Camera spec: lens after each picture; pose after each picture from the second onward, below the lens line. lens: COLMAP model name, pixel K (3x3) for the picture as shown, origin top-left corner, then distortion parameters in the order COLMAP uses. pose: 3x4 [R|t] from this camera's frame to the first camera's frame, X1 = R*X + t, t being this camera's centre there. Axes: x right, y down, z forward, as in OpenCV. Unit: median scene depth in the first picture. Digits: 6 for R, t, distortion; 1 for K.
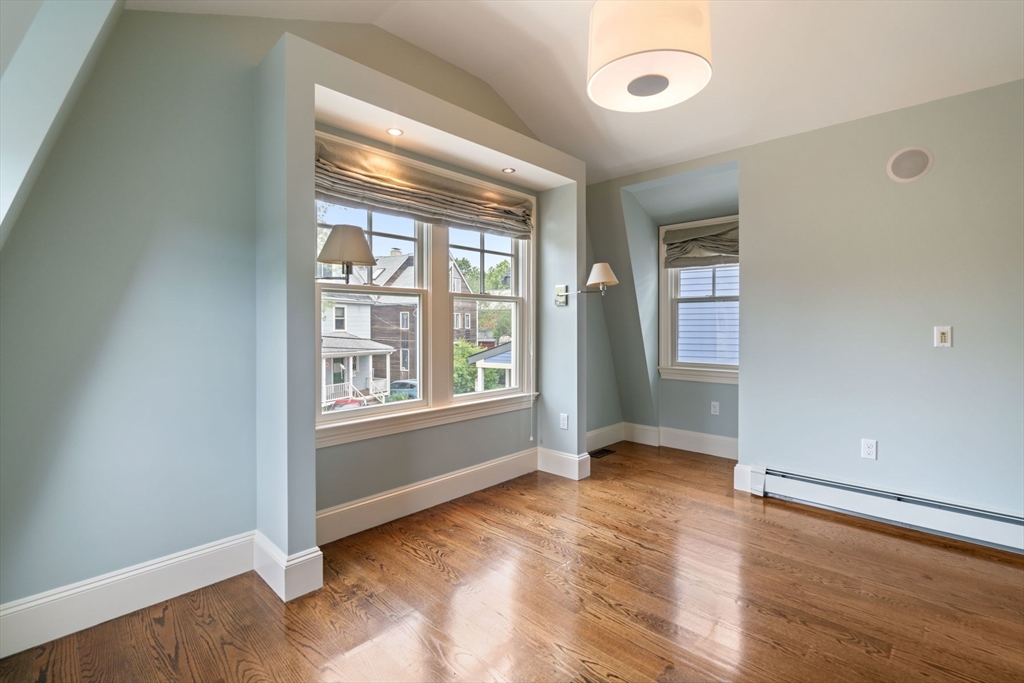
lens RADIAL K [[460.0, 0, 508.8], [0, 460.0, 340.5], [0, 0, 1]] dist [-0.003234, -0.000254]
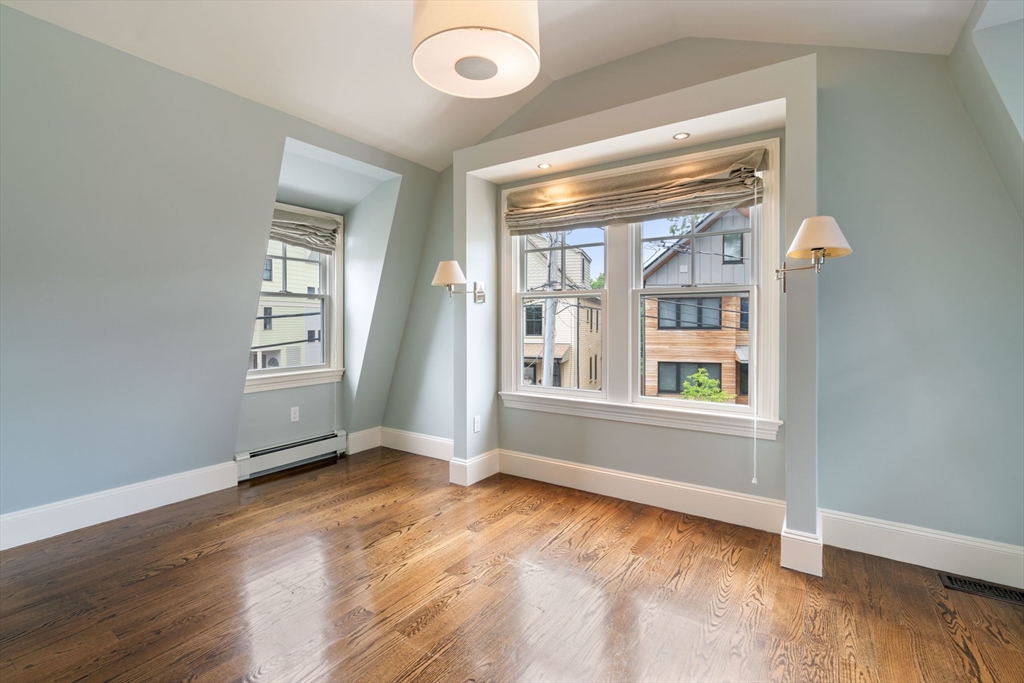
lens RADIAL K [[460.0, 0, 508.8], [0, 460.0, 340.5], [0, 0, 1]] dist [-0.003234, -0.000254]
pose [[0.171212, 0.046976, -0.984114, 0.849790], [-0.028202, 0.998687, 0.042765, -0.033348], [0.984831, 0.020433, 0.172312, 0.617341]]
